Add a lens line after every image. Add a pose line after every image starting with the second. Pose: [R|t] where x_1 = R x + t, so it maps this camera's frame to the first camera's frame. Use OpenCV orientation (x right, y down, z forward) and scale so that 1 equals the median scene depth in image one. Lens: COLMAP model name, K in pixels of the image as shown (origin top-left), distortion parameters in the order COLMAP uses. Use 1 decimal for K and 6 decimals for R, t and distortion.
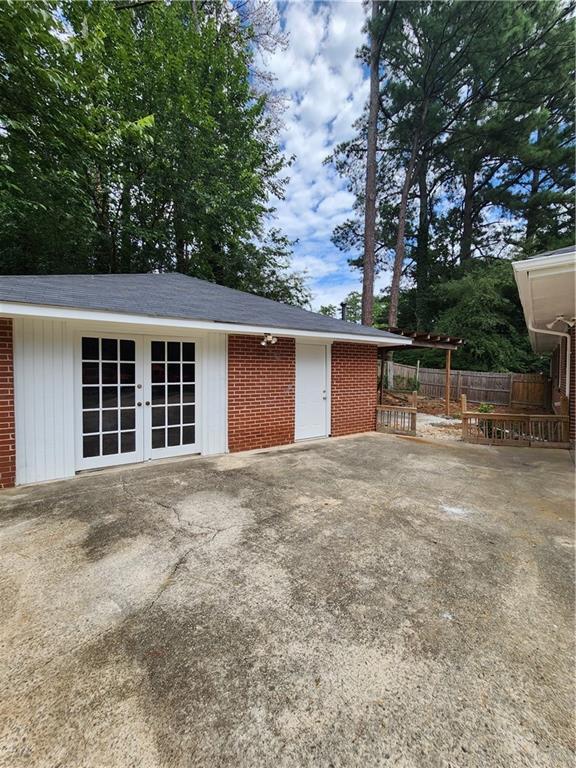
lens RADIAL K [[314.1, 0, 295.8], [0, 314.1, 378.8], [0, 0, 1]] dist [-0.001428, -0.000137]
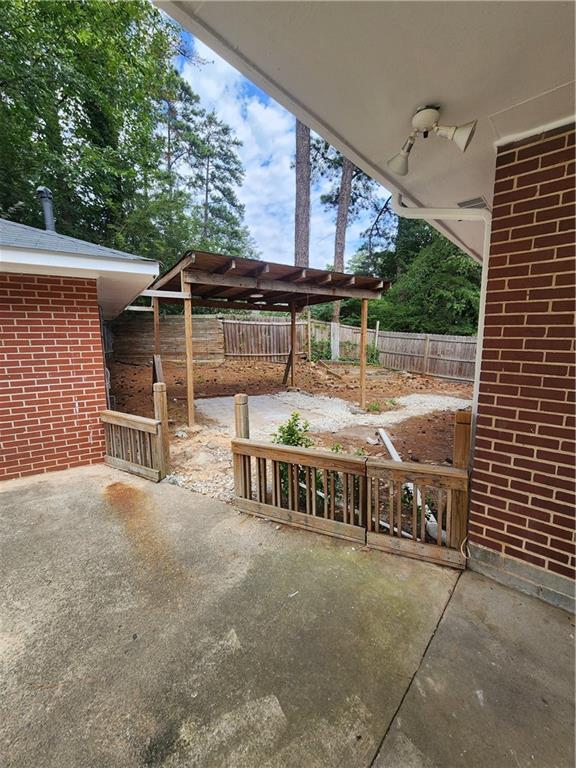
lens RADIAL K [[314.1, 0, 295.8], [0, 314.1, 378.8], [0, 0, 1]] dist [-0.001428, -0.000137]
pose [[0.998257, -0.001398, -0.058997, 0.936899], [0.007994, 0.993708, 0.111715, -0.023362], [0.058470, -0.111992, 0.991987, 0.895190]]
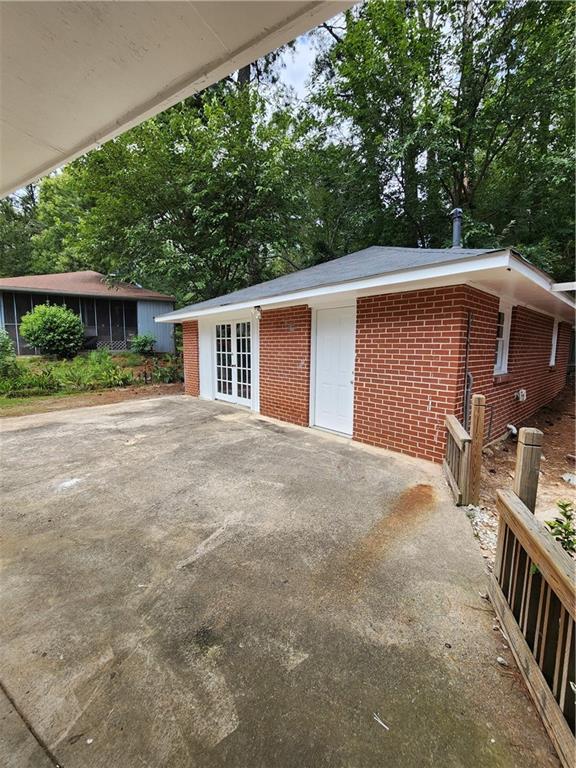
lens RADIAL K [[314.1, 0, 295.8], [0, 314.1, 378.8], [0, 0, 1]] dist [-0.001428, -0.000137]
pose [[0.134390, 0.102219, -0.985642, 1.130831], [-0.026876, 0.994675, 0.099491, -0.018373], [0.990564, 0.013119, 0.136422, 1.148806]]
